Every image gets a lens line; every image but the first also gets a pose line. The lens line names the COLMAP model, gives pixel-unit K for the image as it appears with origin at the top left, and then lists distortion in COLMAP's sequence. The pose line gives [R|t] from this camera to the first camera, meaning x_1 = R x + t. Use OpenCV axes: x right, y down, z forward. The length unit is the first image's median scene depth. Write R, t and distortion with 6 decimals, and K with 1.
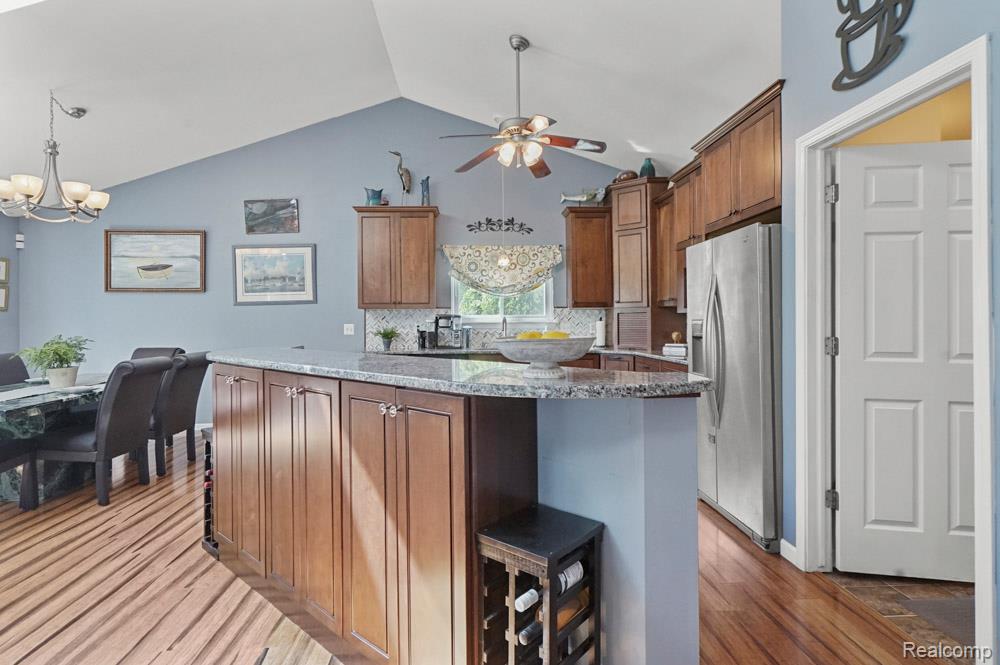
lens RADIAL K [[503.4, 0, 491.3], [0, 503.4, 316.2], [0, 0, 1]] dist [0.003331, 0.000686]
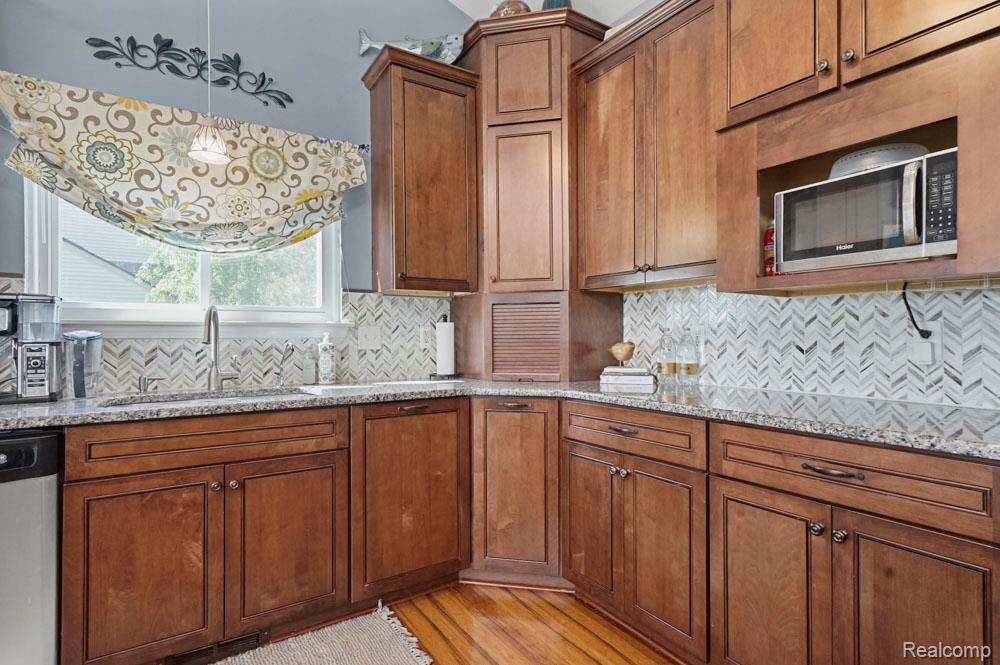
lens RADIAL K [[499.2, 0, 501.7], [0, 499.2, 333.9], [0, 0, 1]] dist [0.004815, 0.000666]
pose [[0.859721, 0.003427, 0.510752, 0.021406], [-0.006155, 0.999974, 0.003651, 0.019008], [-0.510727, -0.006282, 0.859720, 0.574598]]
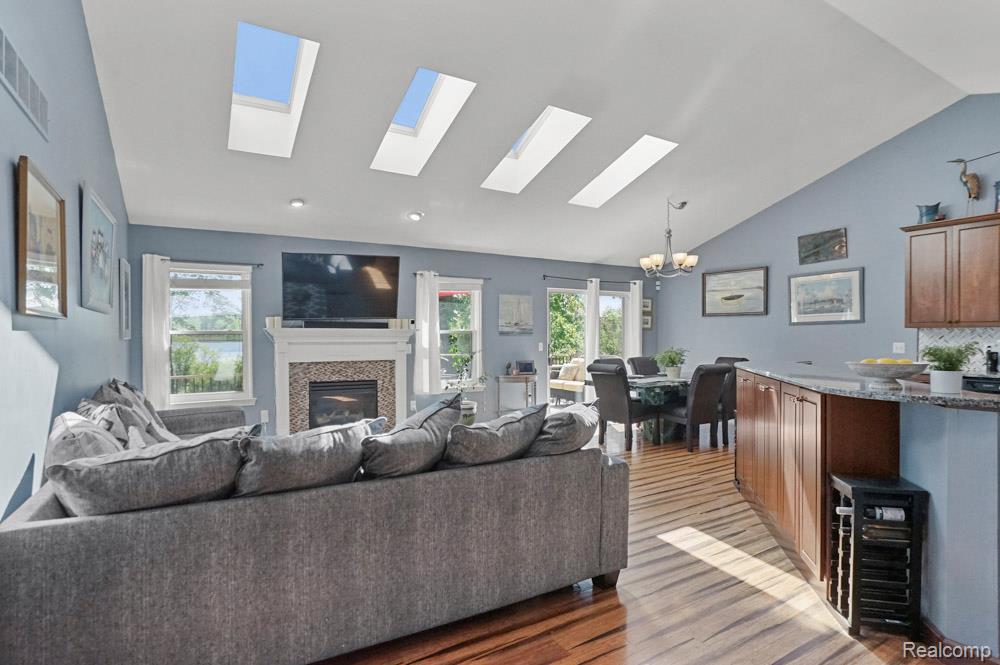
lens RADIAL K [[509.4, 0, 497.5], [0, 509.4, 338.6], [0, 0, 1]] dist [-0.053664, 0.029279]
pose [[0.474847, 0.014568, -0.879948, 0.219184], [0.005448, 0.999795, 0.019493, -0.016654], [0.880052, -0.014050, 0.474670, -0.190349]]
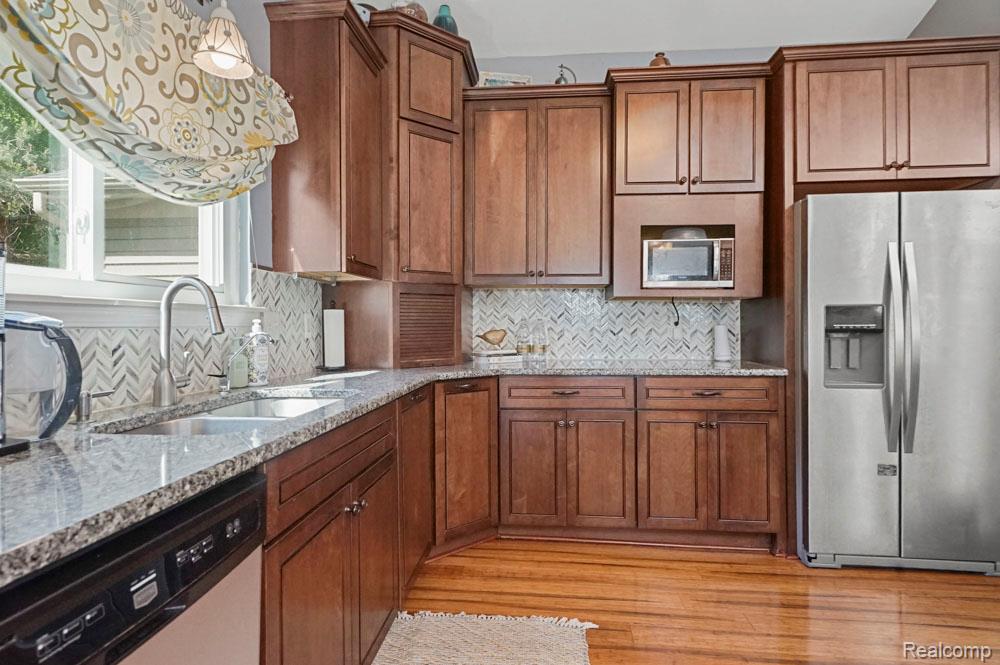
lens RADIAL K [[499.2, 0, 499.9], [0, 499.2, 325.0], [0, 0, 1]] dist [0.004734, 0.000028]
pose [[0.139666, 0.003679, 0.990192, -0.194393], [-0.009145, 0.999955, -0.002426, 0.023234], [-0.990156, -0.008716, 0.139693, 0.809782]]
